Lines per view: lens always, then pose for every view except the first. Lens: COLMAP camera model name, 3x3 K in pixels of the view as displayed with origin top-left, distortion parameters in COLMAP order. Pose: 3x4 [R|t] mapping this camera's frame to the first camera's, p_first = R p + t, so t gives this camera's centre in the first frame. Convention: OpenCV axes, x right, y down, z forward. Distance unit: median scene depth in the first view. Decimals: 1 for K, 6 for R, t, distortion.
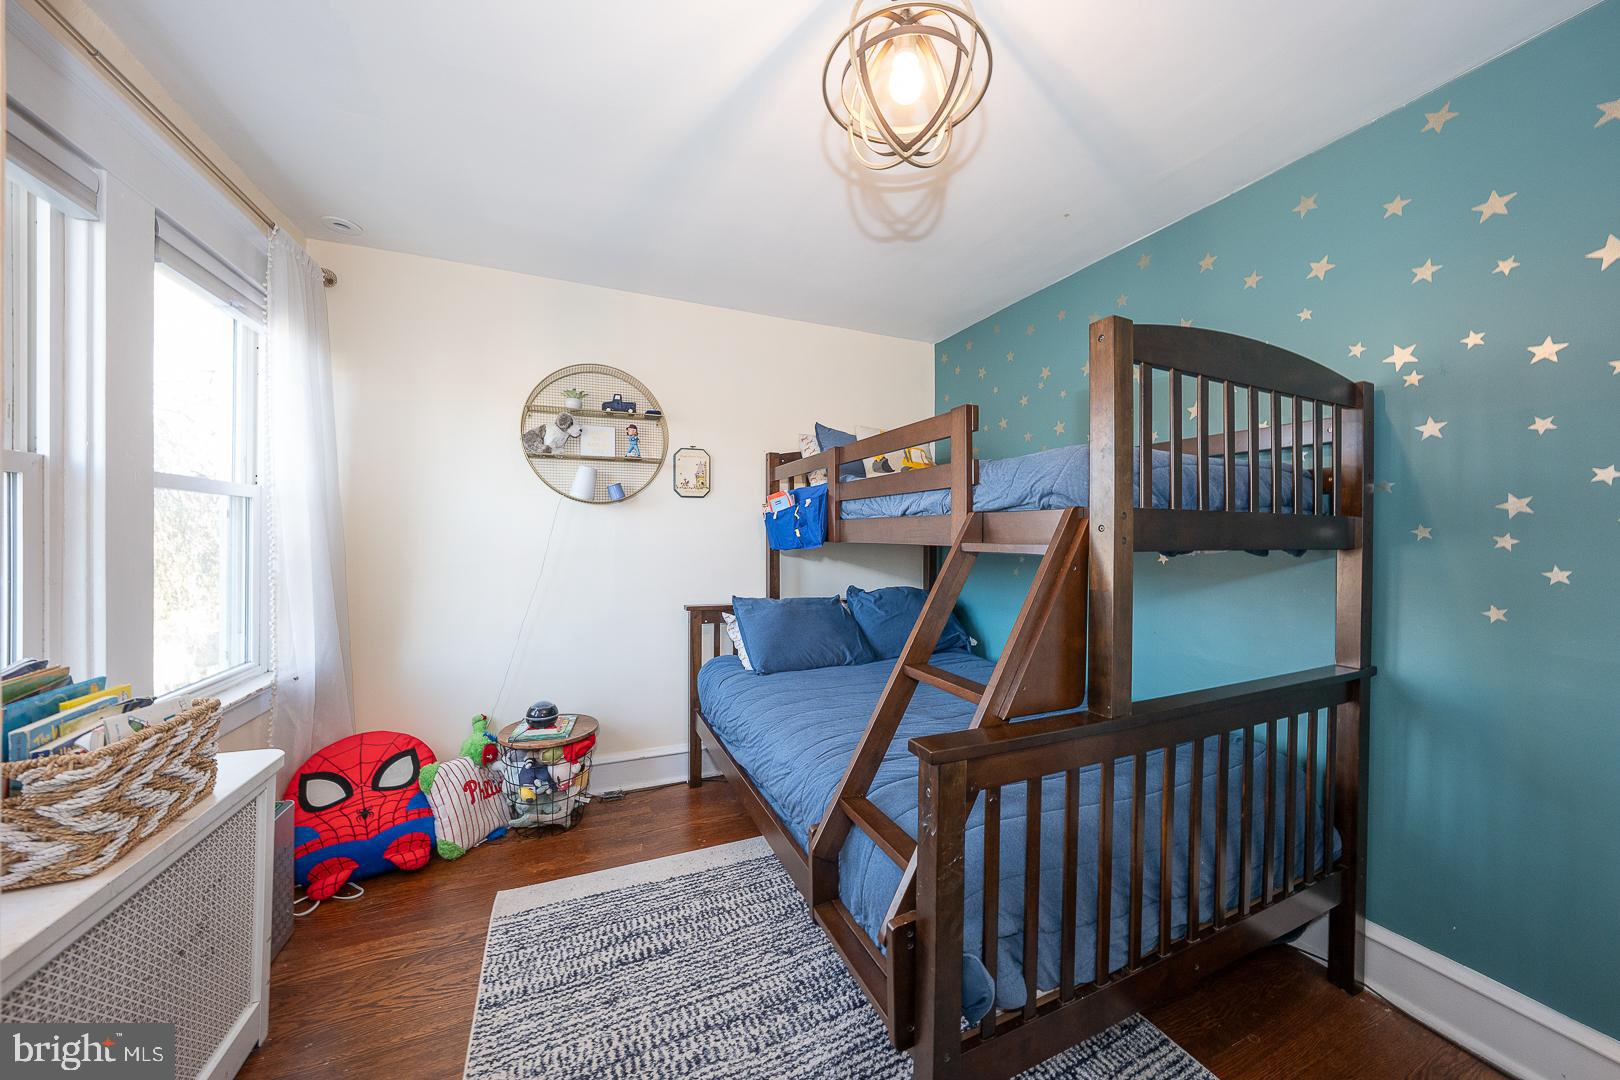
lens RADIAL K [[565.4, 0, 810.0], [0, 565.4, 540.0], [0, 0, 1]] dist [0.001242, 0.000535]
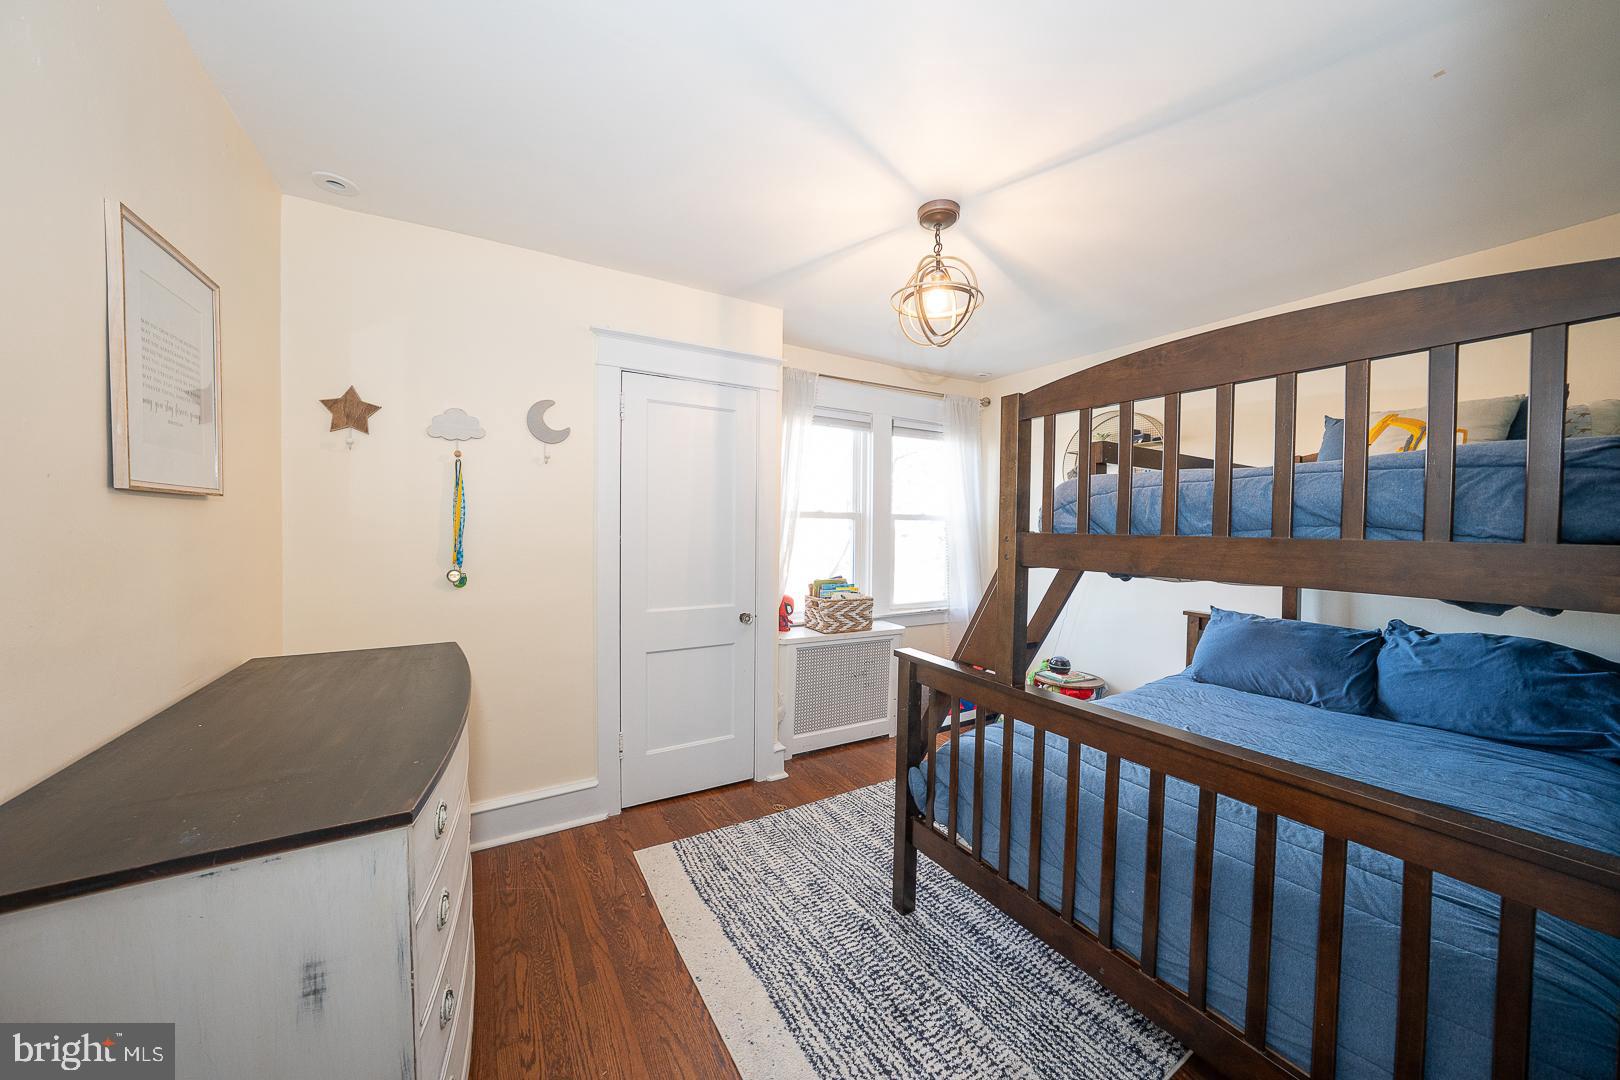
lens RADIAL K [[565.4, 0, 810.0], [0, 565.4, 540.0], [0, 0, 1]] dist [0.001242, 0.000535]
pose [[0.143453, 0.023670, -0.989374, 1.436207], [-0.023431, 0.999515, 0.020516, -0.045819], [0.989380, 0.020239, 0.143938, 0.242418]]
